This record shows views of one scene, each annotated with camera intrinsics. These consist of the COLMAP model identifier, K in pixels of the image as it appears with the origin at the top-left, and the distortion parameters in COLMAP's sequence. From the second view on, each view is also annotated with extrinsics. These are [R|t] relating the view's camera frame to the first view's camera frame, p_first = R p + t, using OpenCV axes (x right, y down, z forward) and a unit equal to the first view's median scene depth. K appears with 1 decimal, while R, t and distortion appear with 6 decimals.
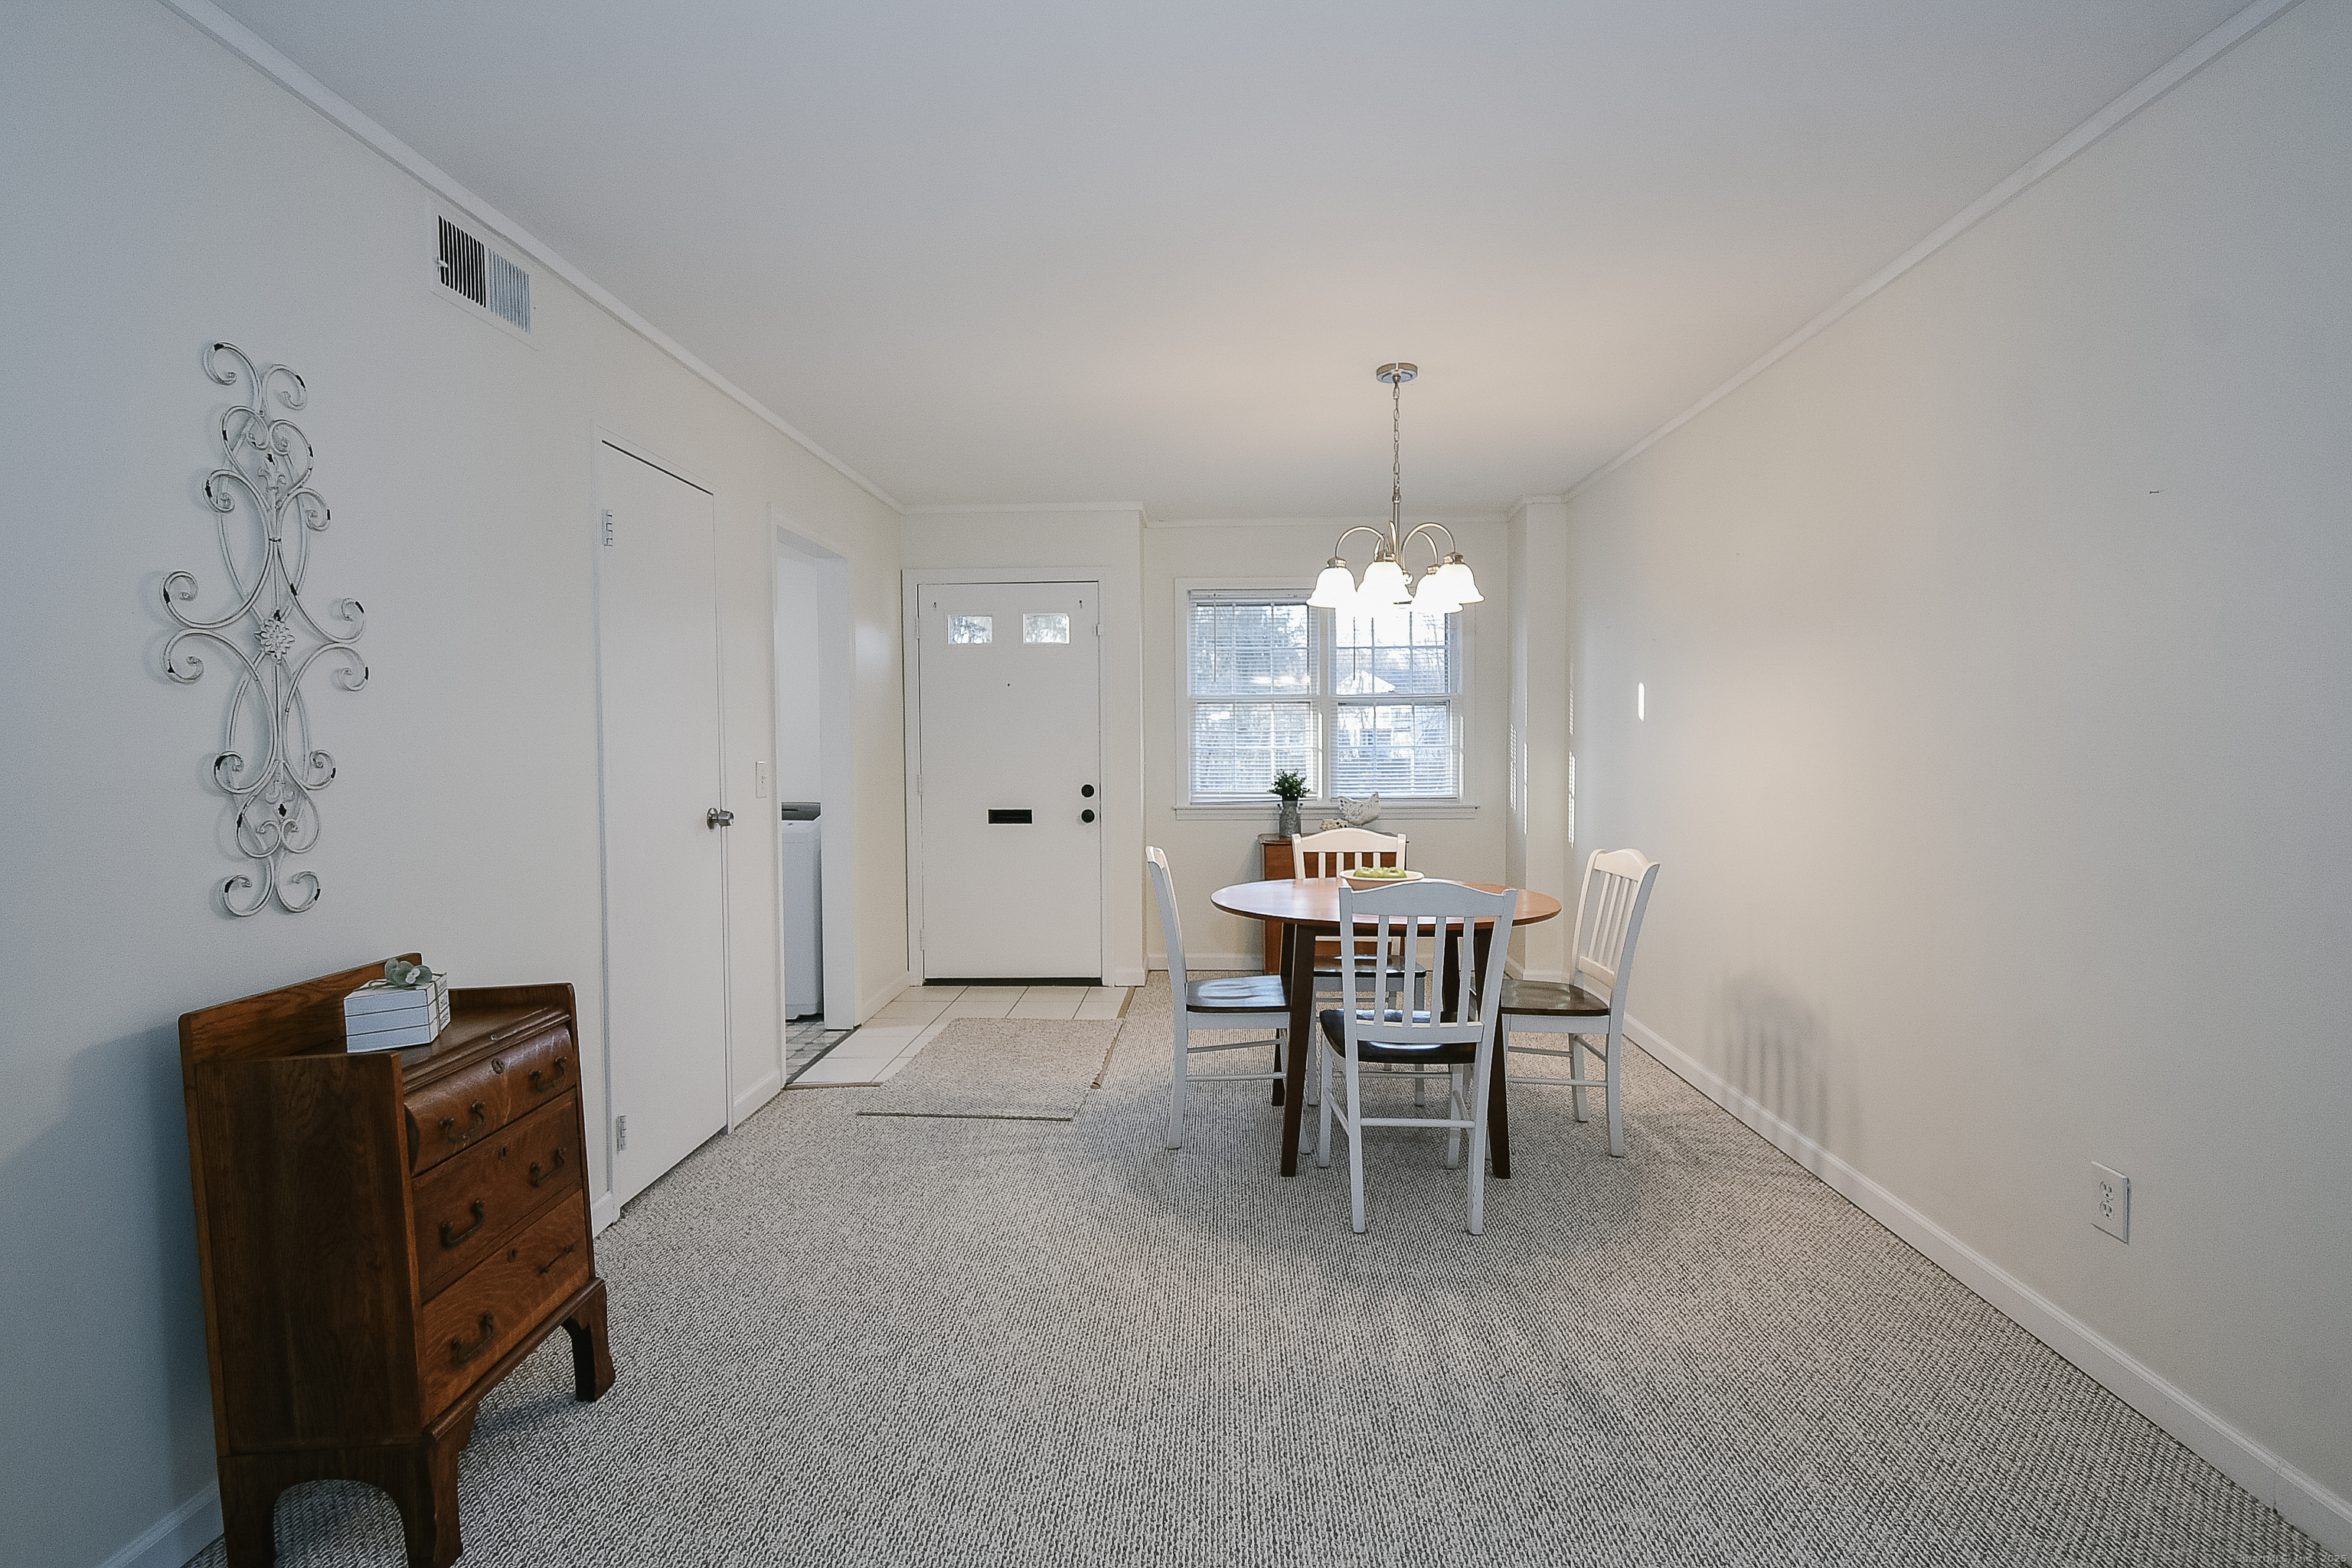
lens RADIAL K [[1089.7, 0, 1167.7], [0, 1089.7, 780.6], [0, 0, 1]] dist [-0.001601, -0.000523]
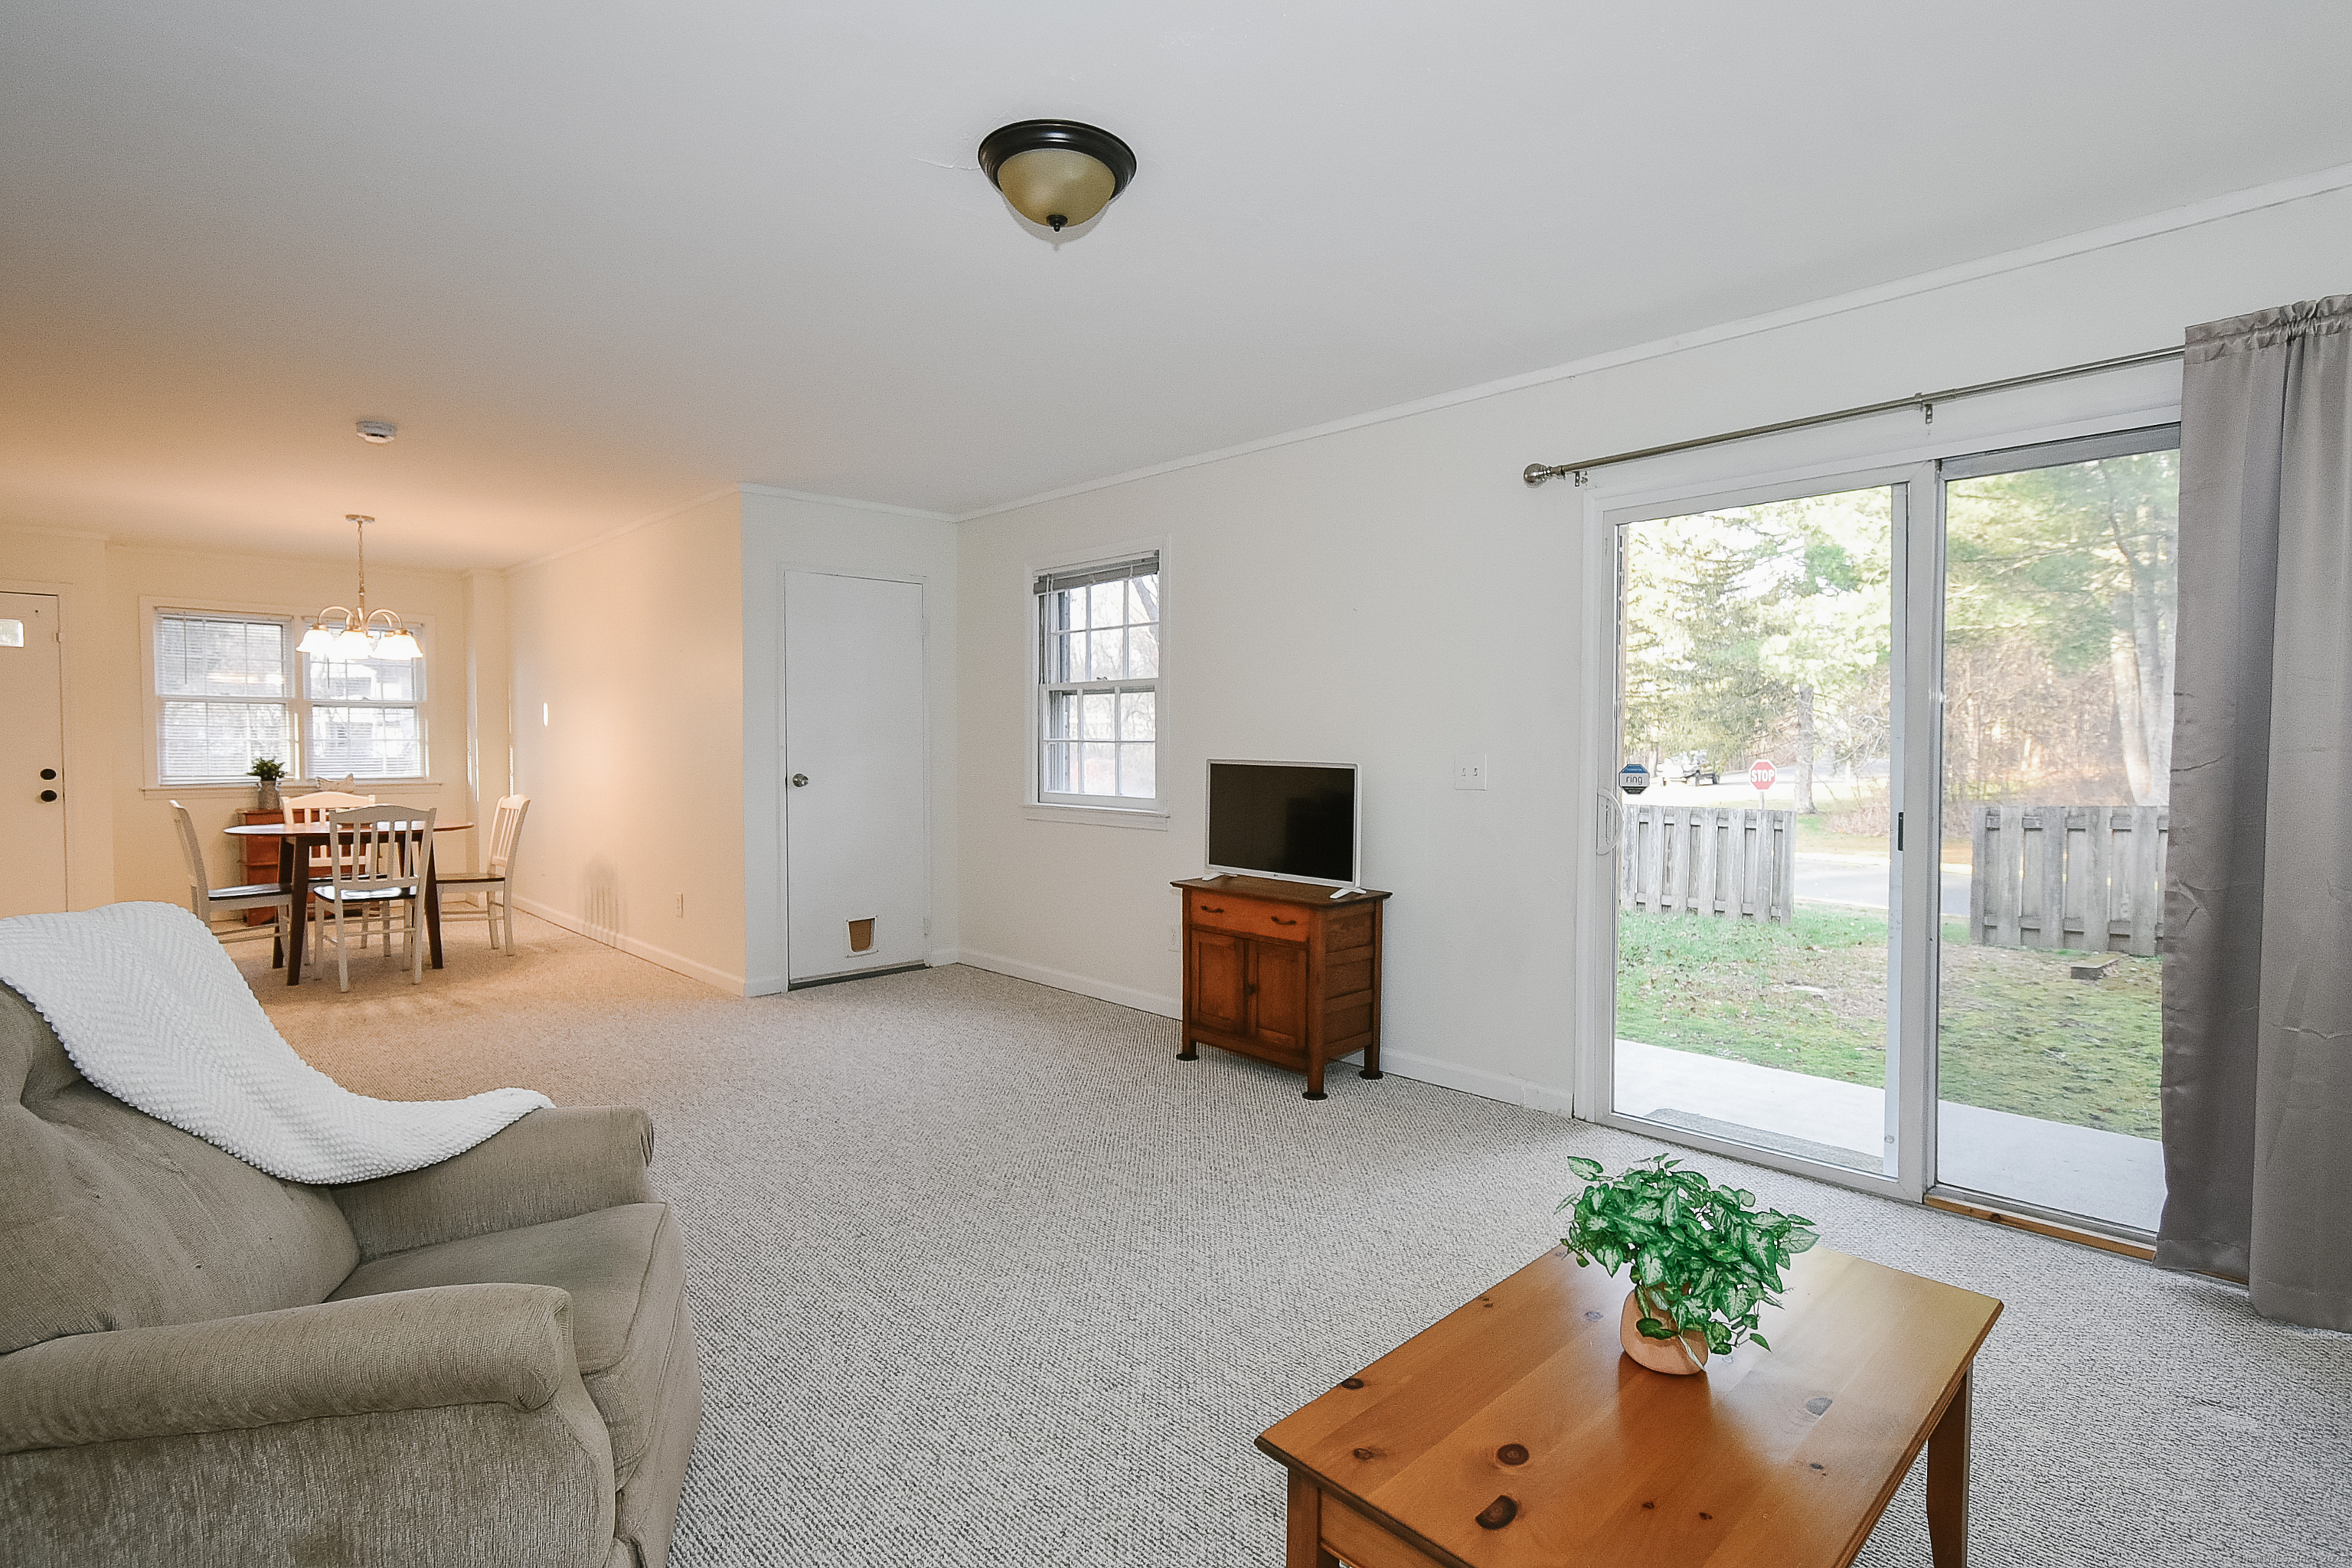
lens RADIAL K [[1089.7, 0, 1167.7], [0, 1089.7, 780.6], [0, 0, 1]] dist [-0.001601, -0.000523]
pose [[0.672096, -0.016950, 0.740270, -0.129448], [0.015794, 0.999839, 0.008554, 0.025168], [-0.740296, 0.005942, 0.672255, -0.668897]]
